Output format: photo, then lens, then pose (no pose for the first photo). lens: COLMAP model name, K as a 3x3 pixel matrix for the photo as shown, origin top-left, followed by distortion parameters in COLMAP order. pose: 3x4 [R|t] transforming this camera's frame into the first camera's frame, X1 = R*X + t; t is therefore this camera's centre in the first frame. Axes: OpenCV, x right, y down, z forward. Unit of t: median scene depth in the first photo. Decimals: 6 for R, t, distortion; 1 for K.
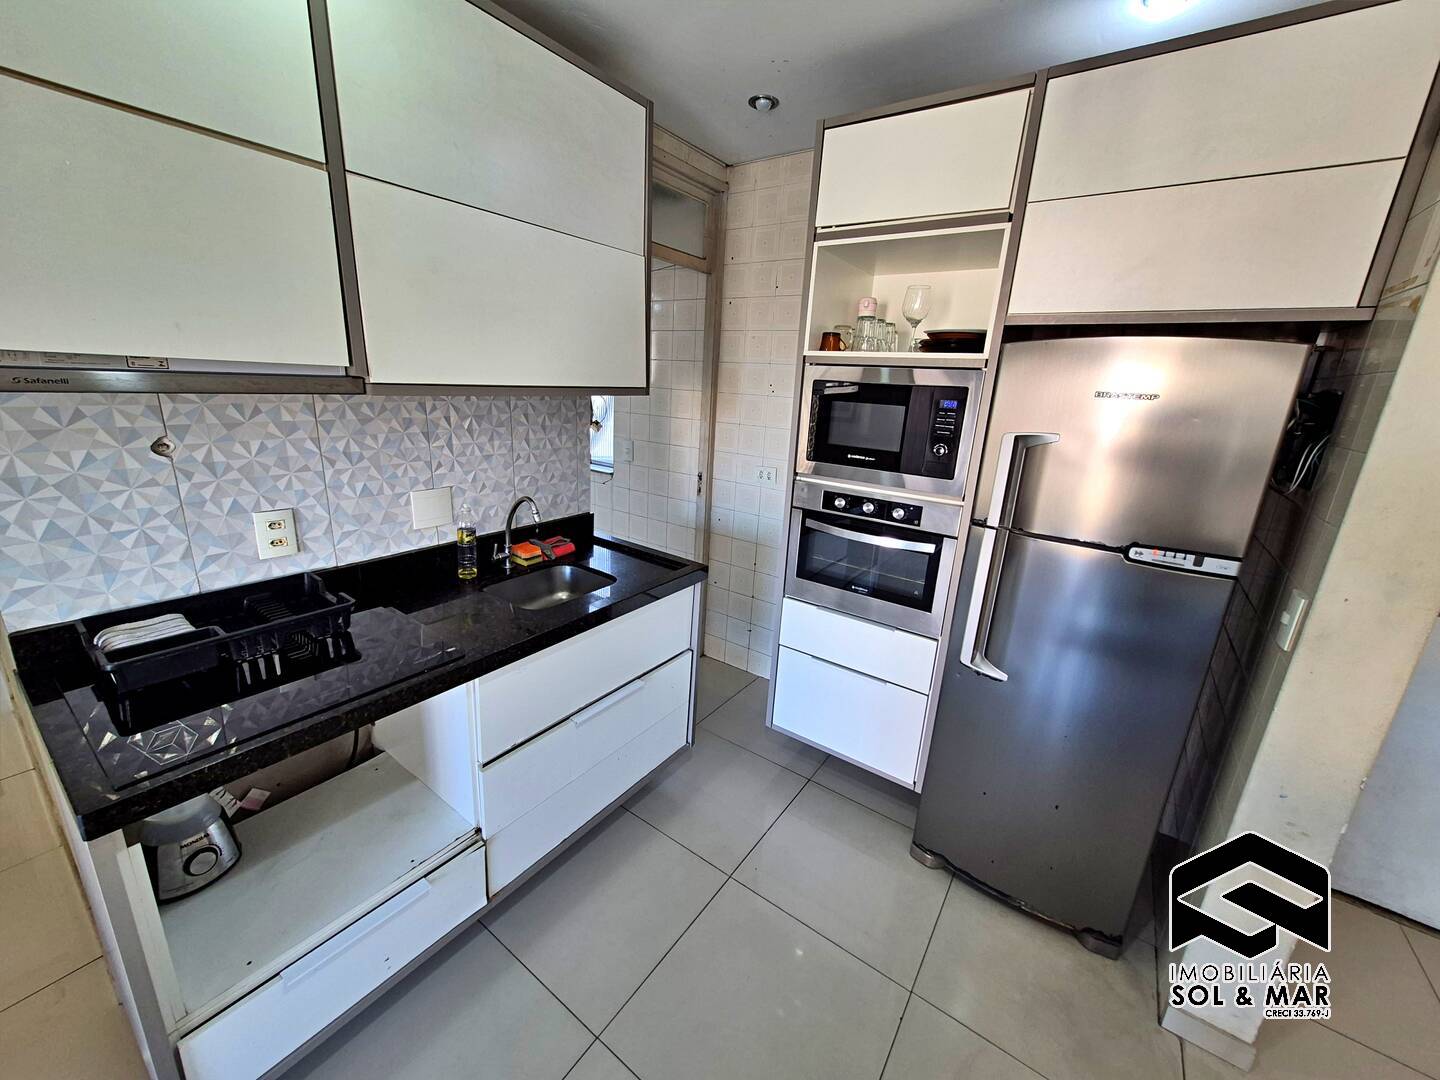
lens RADIAL K [[566.1, 0, 711.2], [0, 566.1, 530.6], [0, 0, 1]] dist [0.007281, -0.000161]
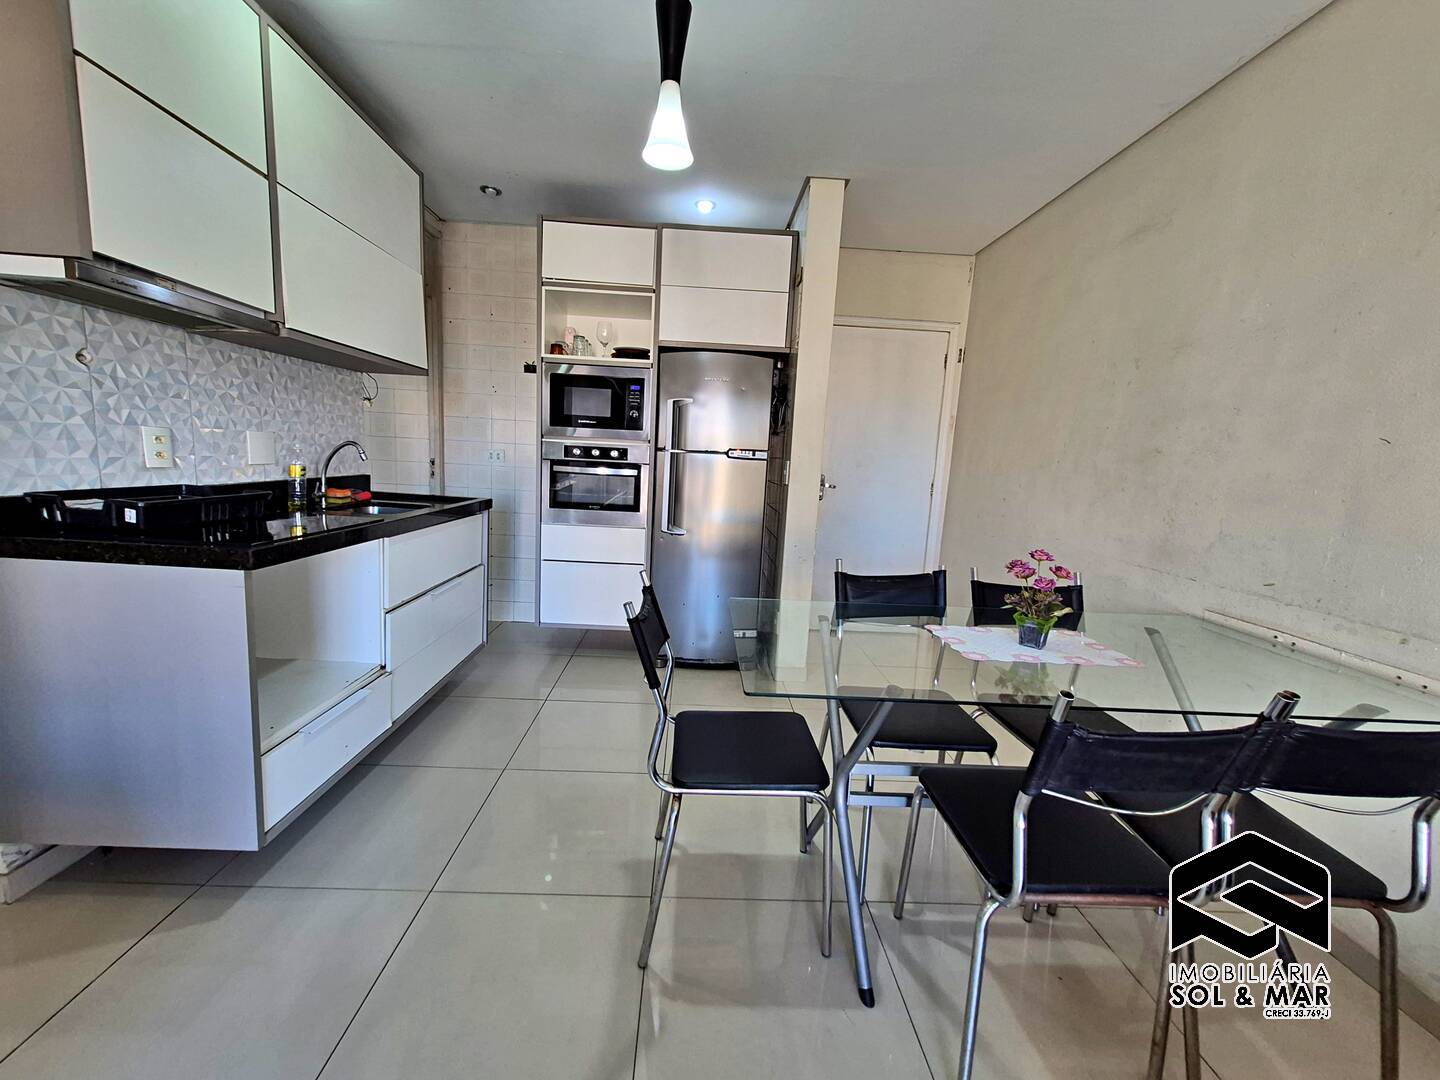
lens RADIAL K [[566.1, 0, 711.2], [0, 566.1, 530.6], [0, 0, 1]] dist [0.007281, -0.000161]
pose [[0.795367, -0.089570, 0.599473, -0.491098], [0.148707, 0.987630, -0.049735, 0.340318], [-0.587603, 0.128703, 0.798848, -0.491996]]
